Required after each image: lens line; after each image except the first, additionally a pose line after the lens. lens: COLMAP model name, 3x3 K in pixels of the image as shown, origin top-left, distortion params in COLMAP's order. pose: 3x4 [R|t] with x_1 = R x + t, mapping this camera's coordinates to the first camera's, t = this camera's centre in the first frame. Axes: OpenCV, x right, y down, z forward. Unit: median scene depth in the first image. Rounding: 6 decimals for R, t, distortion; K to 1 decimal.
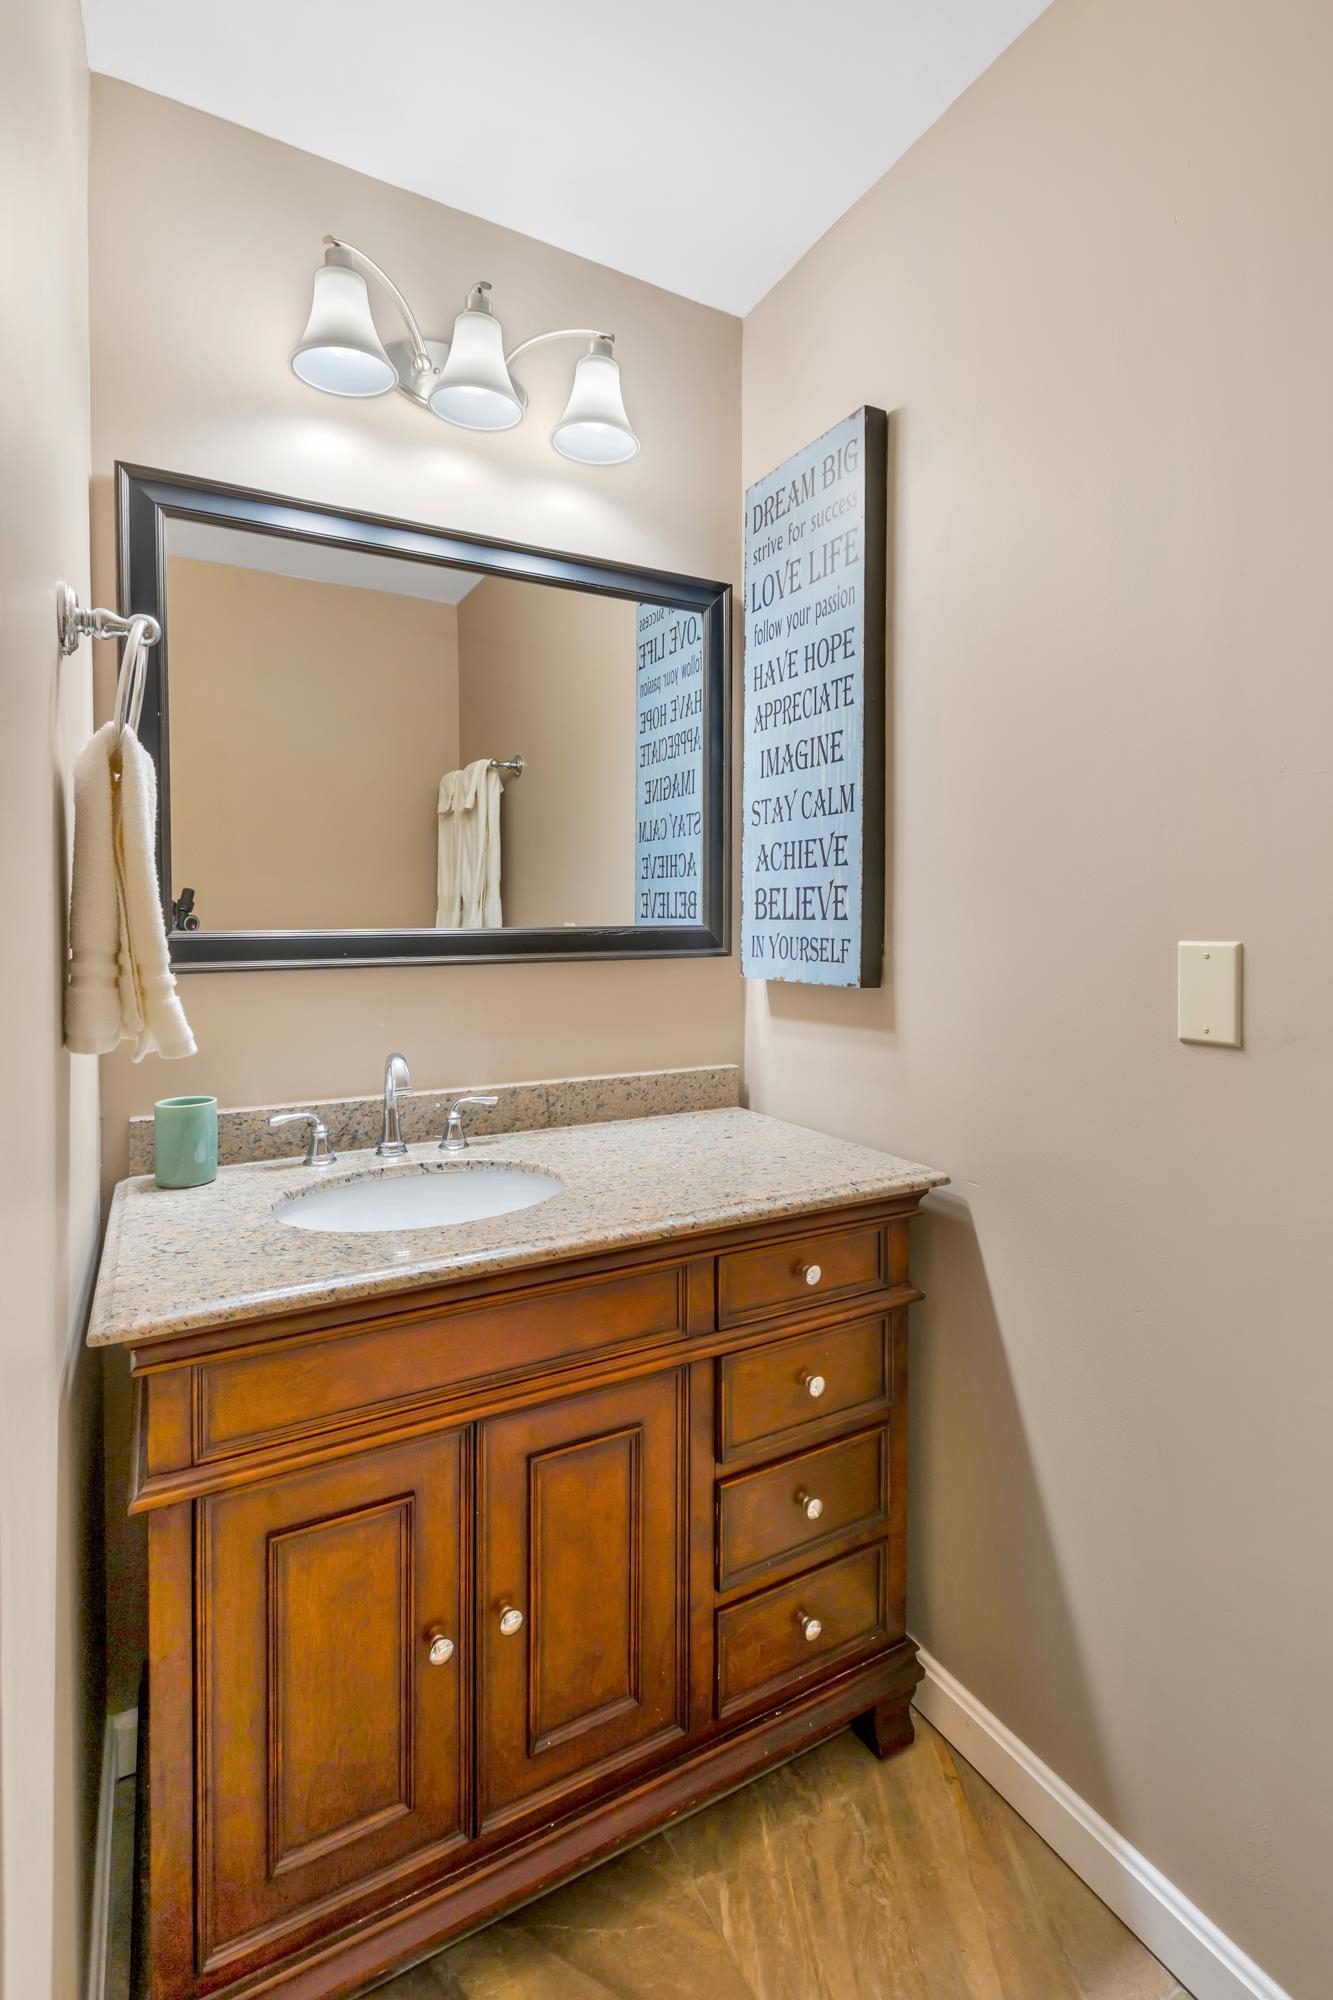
lens RADIAL K [[931.4, 0, 671.5], [0, 931.4, 965.5], [0, 0, 1]] dist [0.004723, -0.003339]
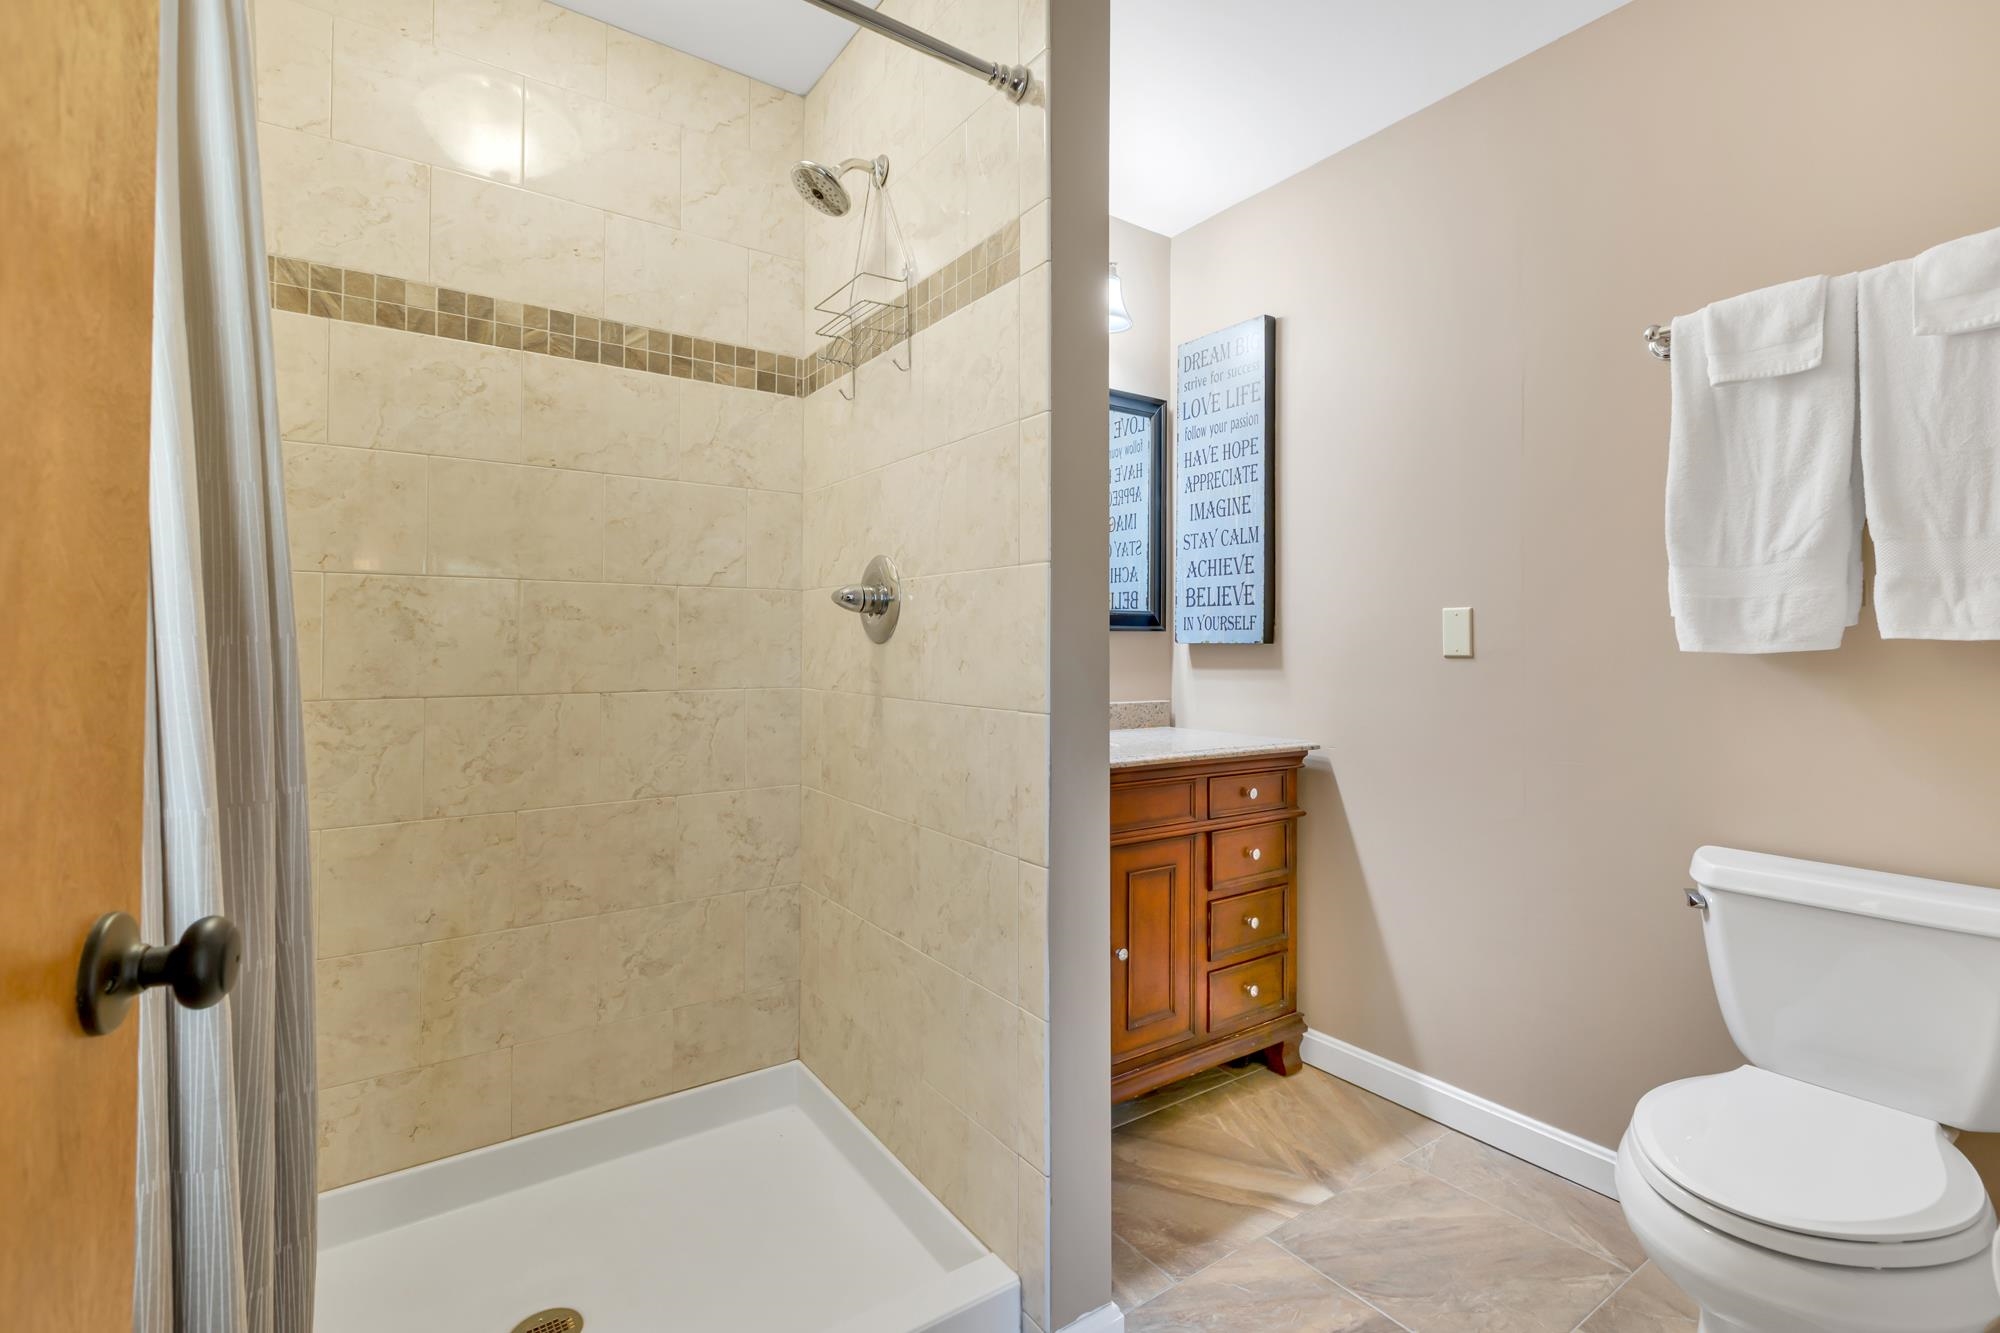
lens RADIAL K [[931.4, 0, 1013.5], [0, 931.4, 662.2], [0, 0, 1]] dist [0.004723, -0.003339]
pose [[0.995024, 0.000058, 0.099635, -0.414704], [0.002847, 0.999575, -0.029017, 0.103561], [-0.099595, 0.029156, 0.994601, -0.650838]]
